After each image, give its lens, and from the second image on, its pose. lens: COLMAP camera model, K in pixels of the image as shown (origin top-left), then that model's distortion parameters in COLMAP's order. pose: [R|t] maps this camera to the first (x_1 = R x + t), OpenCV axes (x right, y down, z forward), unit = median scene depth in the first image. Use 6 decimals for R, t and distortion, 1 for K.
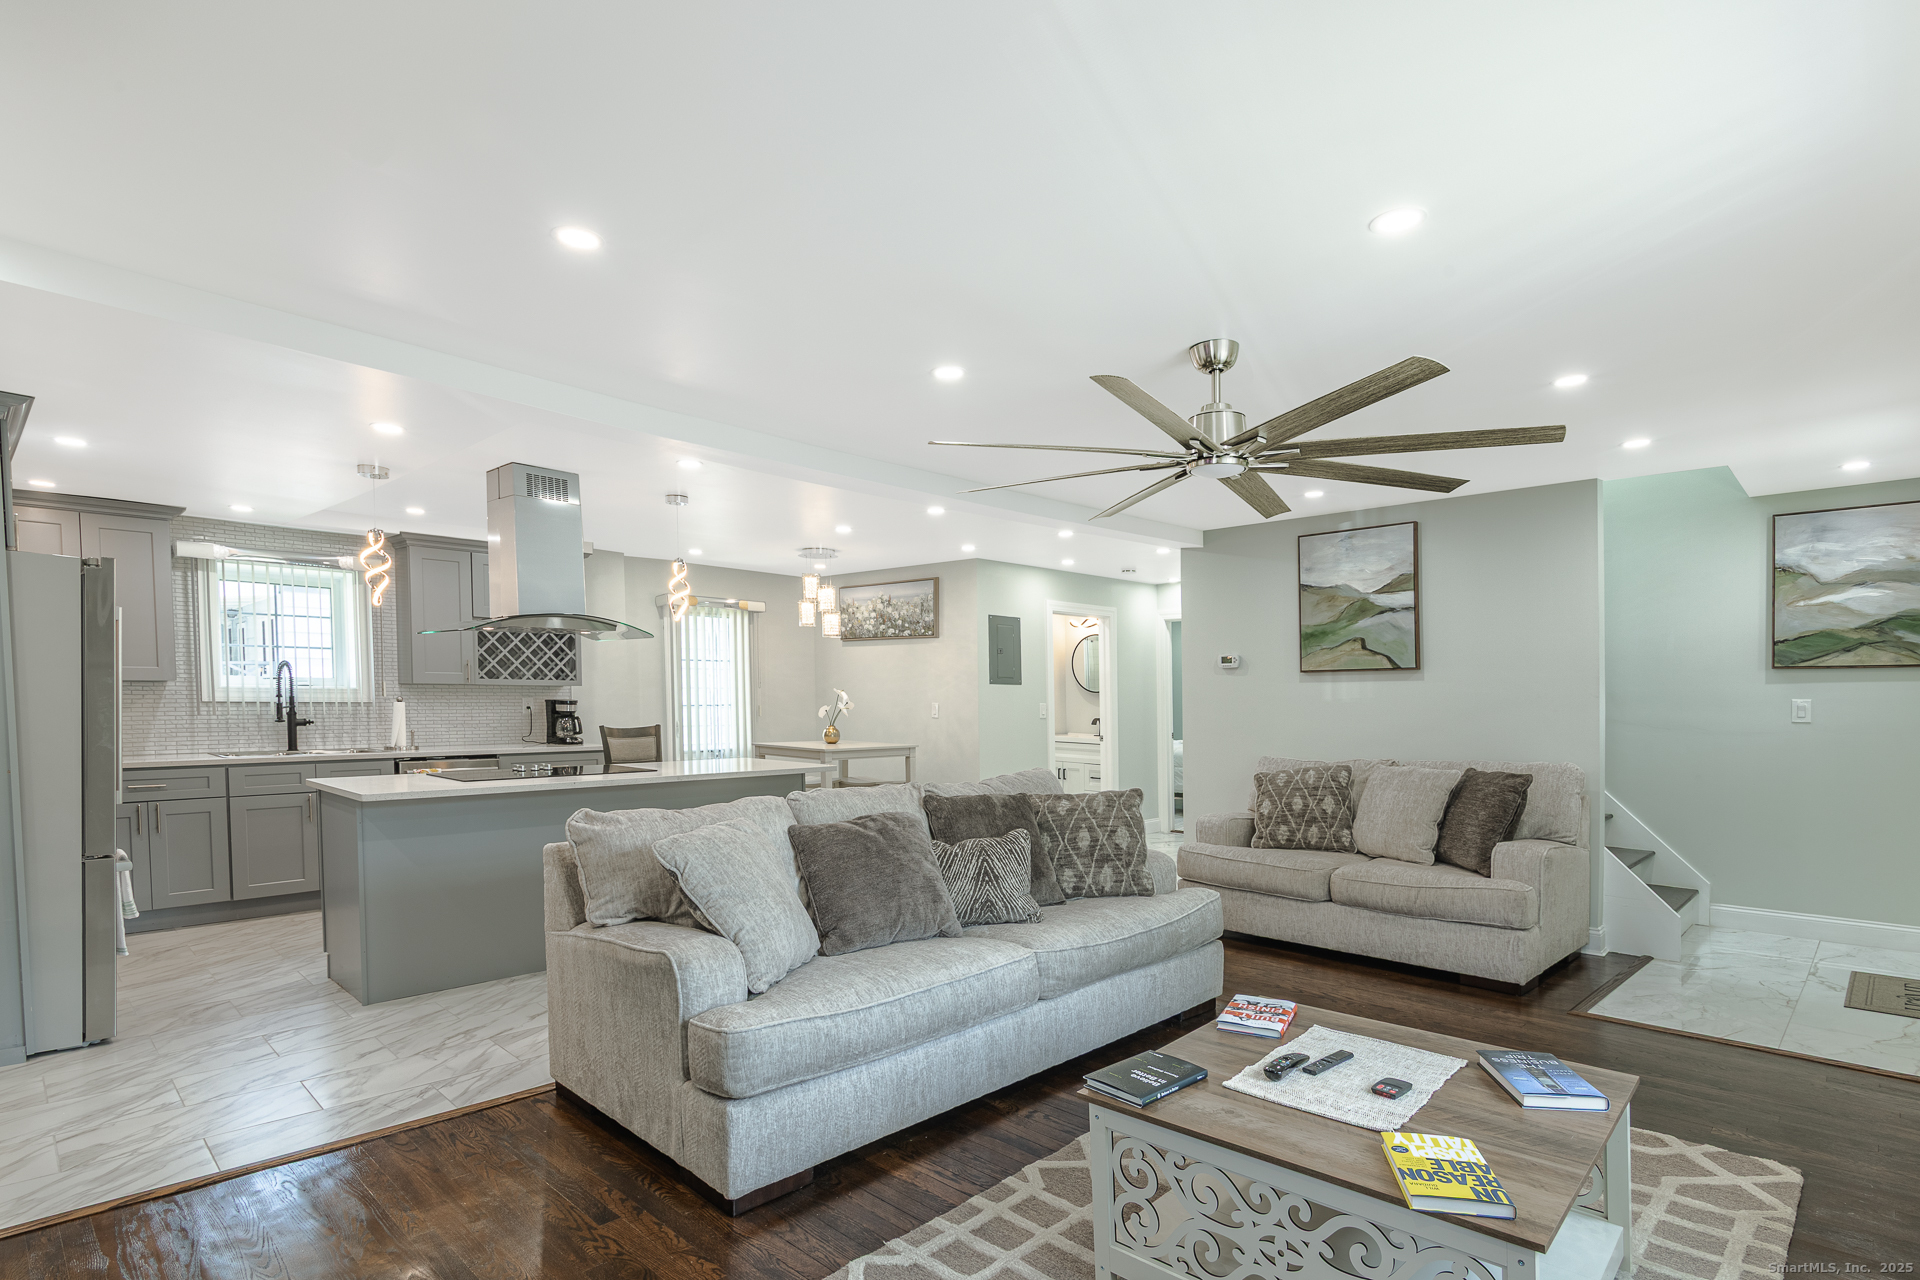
lens RADIAL K [[973.8, 0, 935.9], [0, 973.8, 712.6], [0, 0, 1]] dist [0.006337, -0.000934]
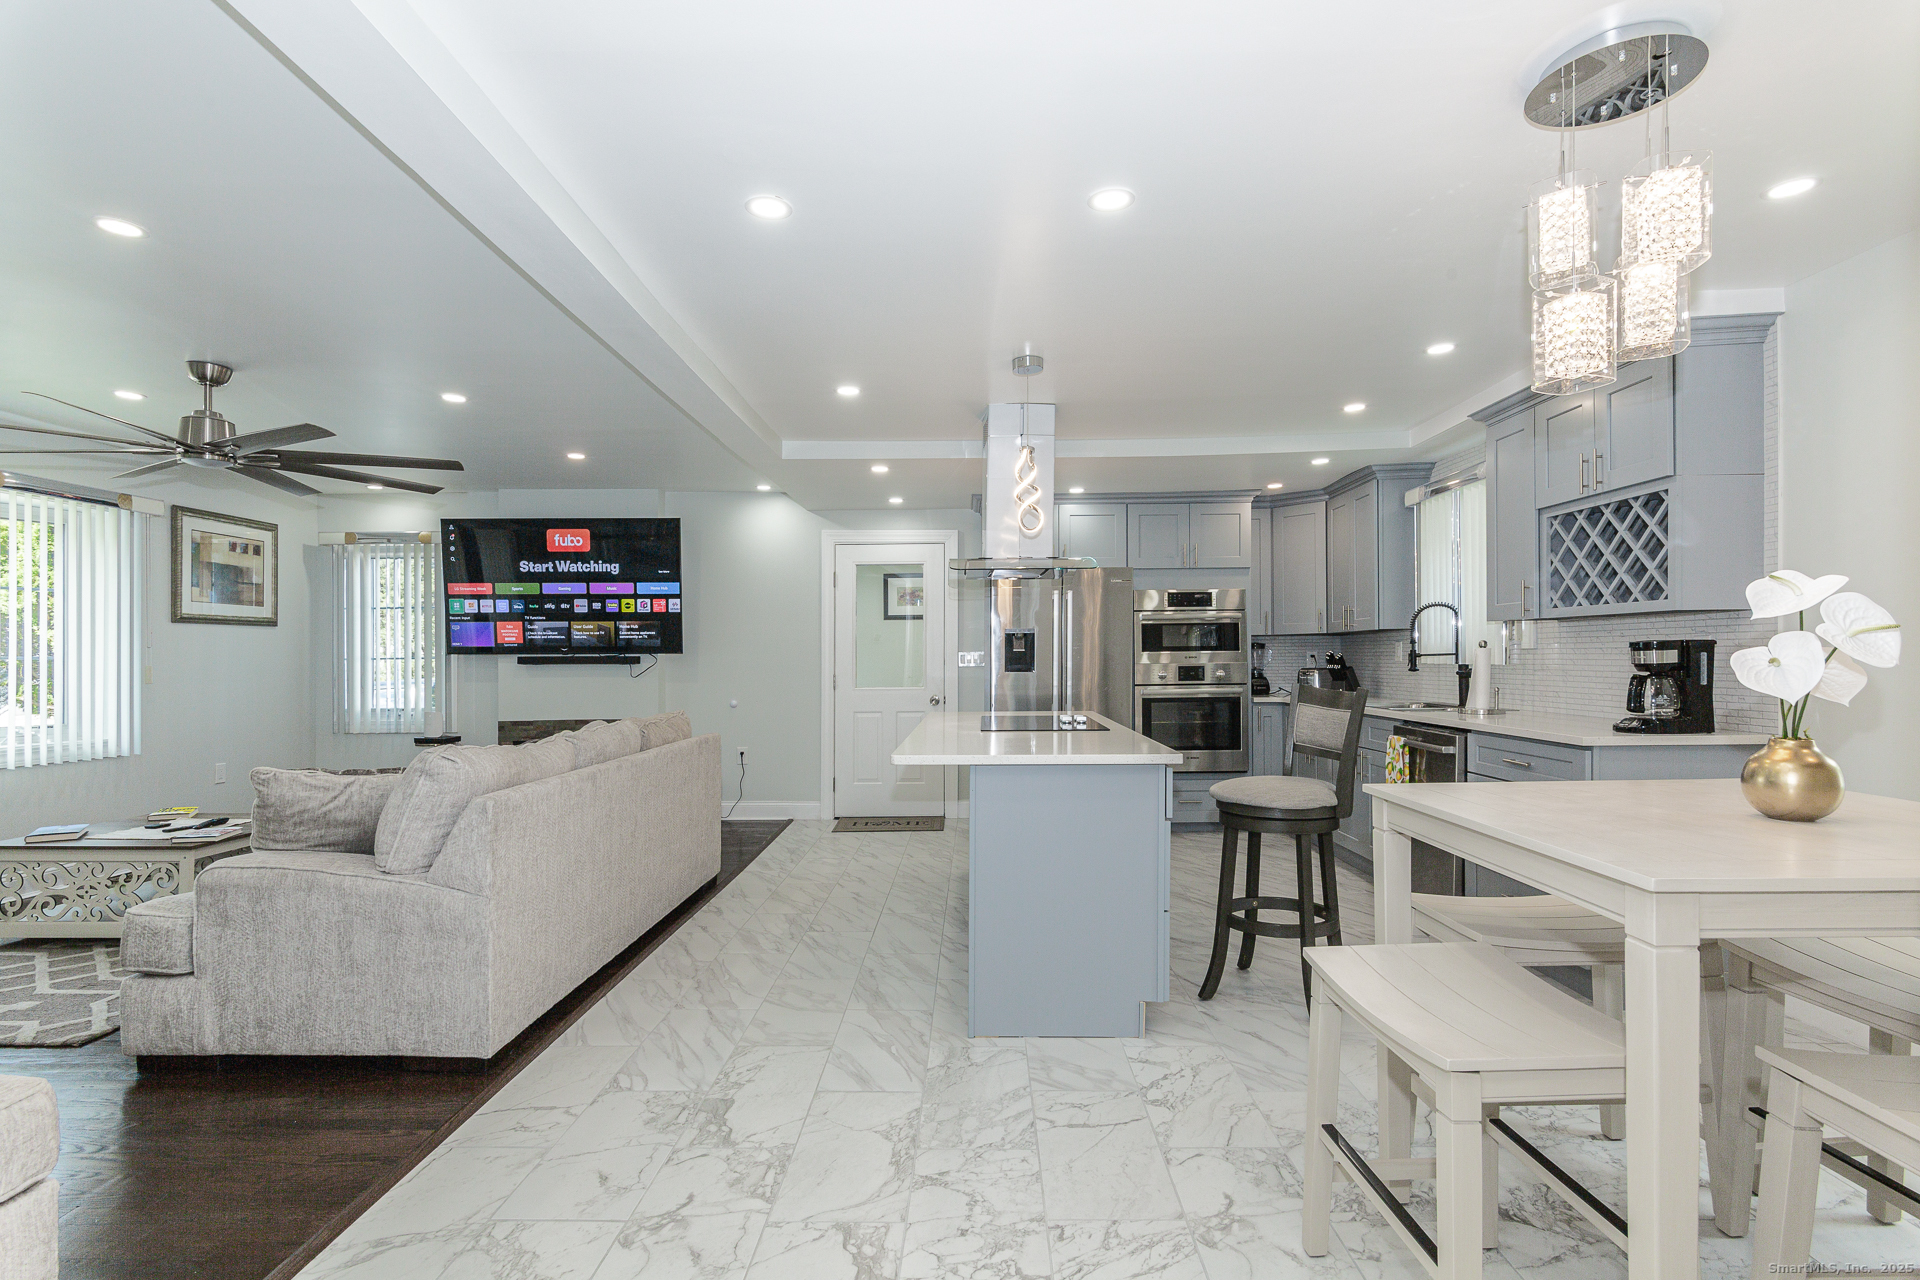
lens RADIAL K [[925.1, 0, 965.5], [0, 925.1, 664.8], [0, 0, 1]] dist [0.003512, 0.000334]
pose [[-0.705779, 0.006631, -0.708401, 0.236338], [-0.008392, 0.999808, 0.017720, -0.007794], [0.708382, 0.018452, -0.705588, 1.367176]]
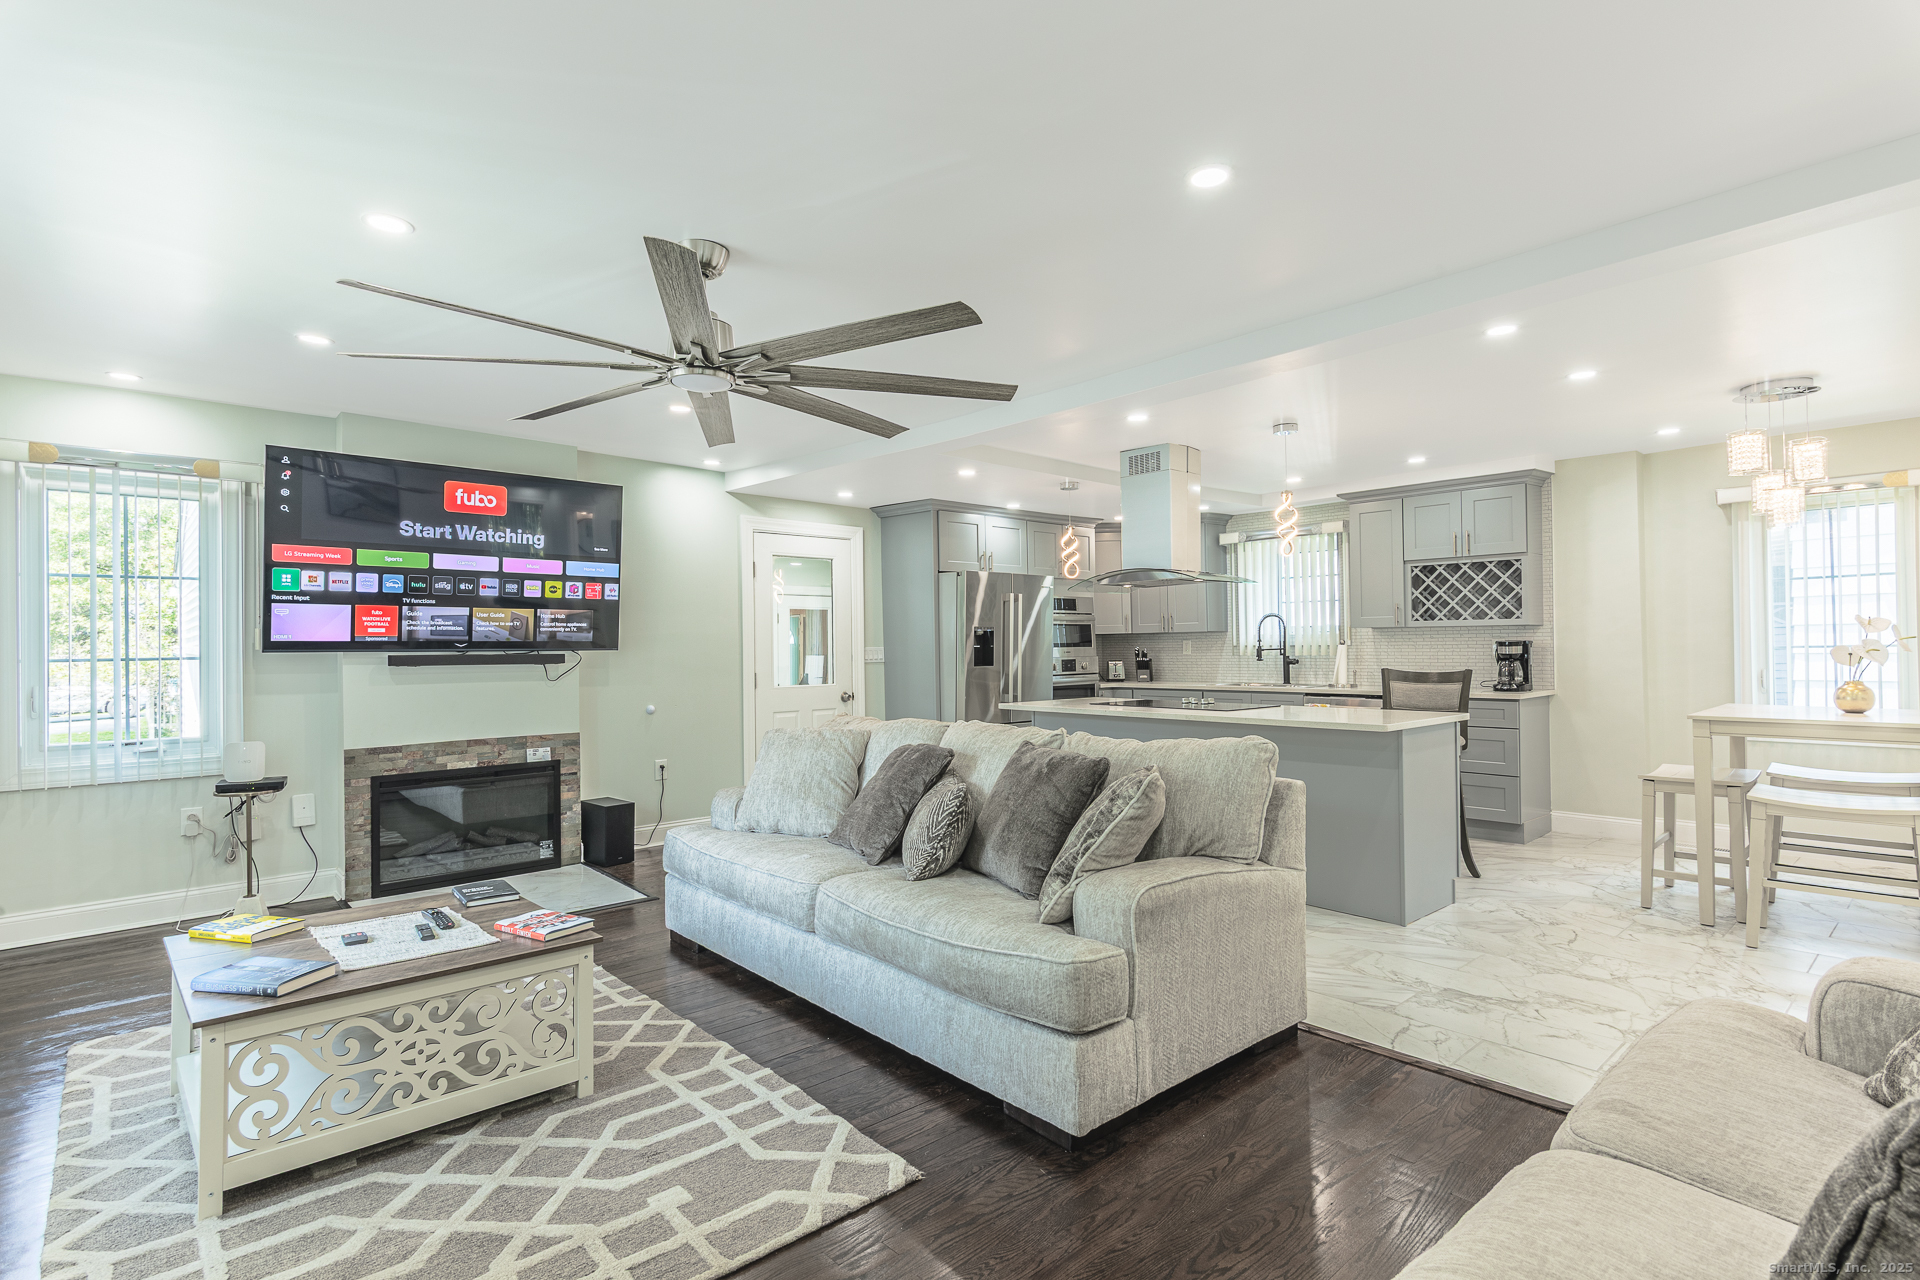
lens RADIAL K [[923.8, 0, 956.8], [0, 923.8, 647.5], [0, 0, 1]] dist [0.000966, 0.000364]
pose [[-0.043878, -0.004344, -0.999027, 0.606332], [-0.007283, 0.999965, -0.004029, 0.000040], [0.999010, 0.007099, -0.043908, 0.676879]]
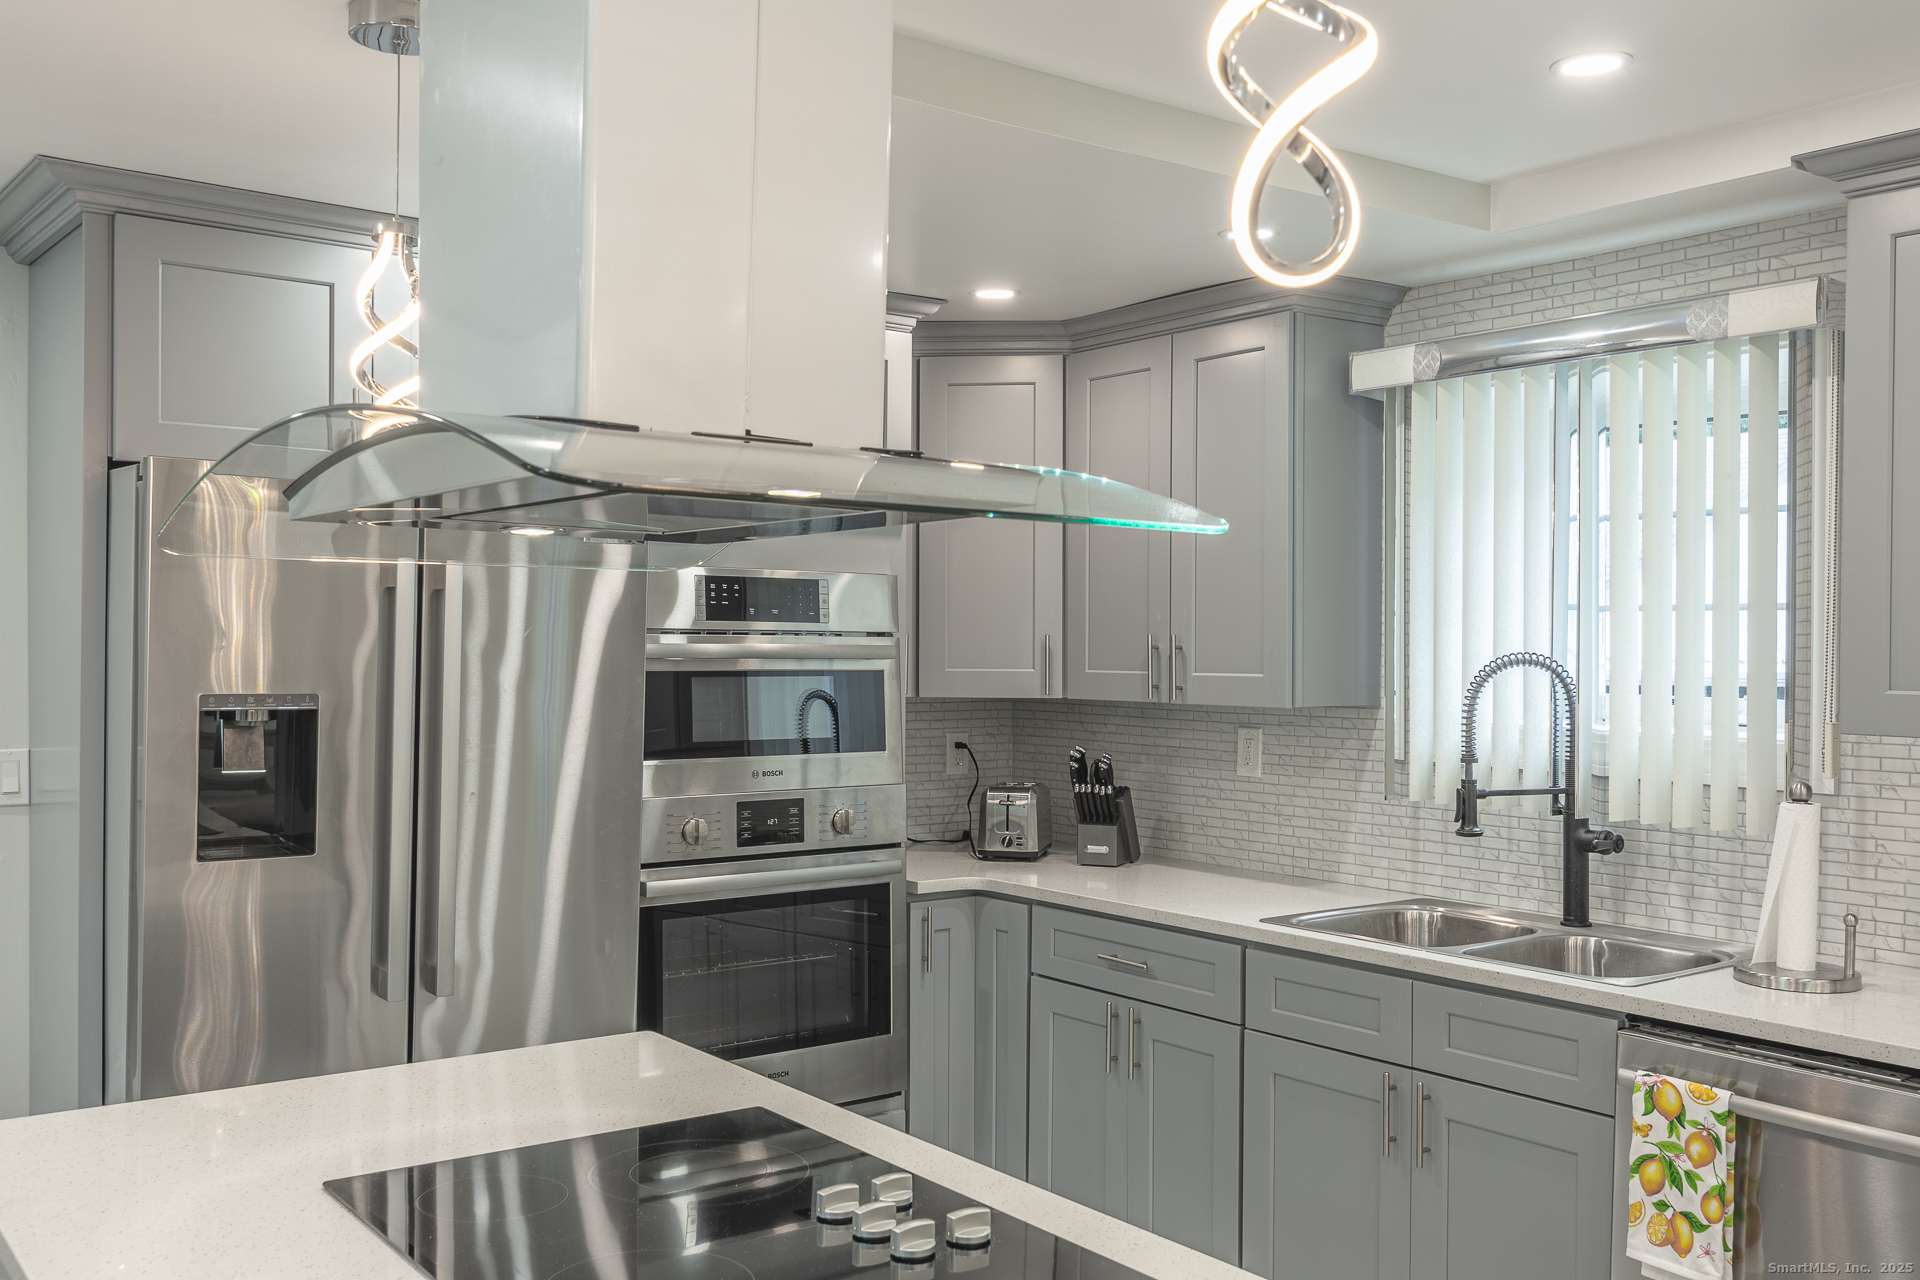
lens RADIAL K [[1700.3, 0, 955.5], [0, 1700.3, 664.2], [0, 0, 1]] dist [0.000076, -0.002652]
pose [[-0.121837, 0.002792, -0.992546, -0.072984], [-0.030386, 0.999517, 0.006542, -0.049942], [0.992085, 0.030956, -0.121694, 0.932721]]
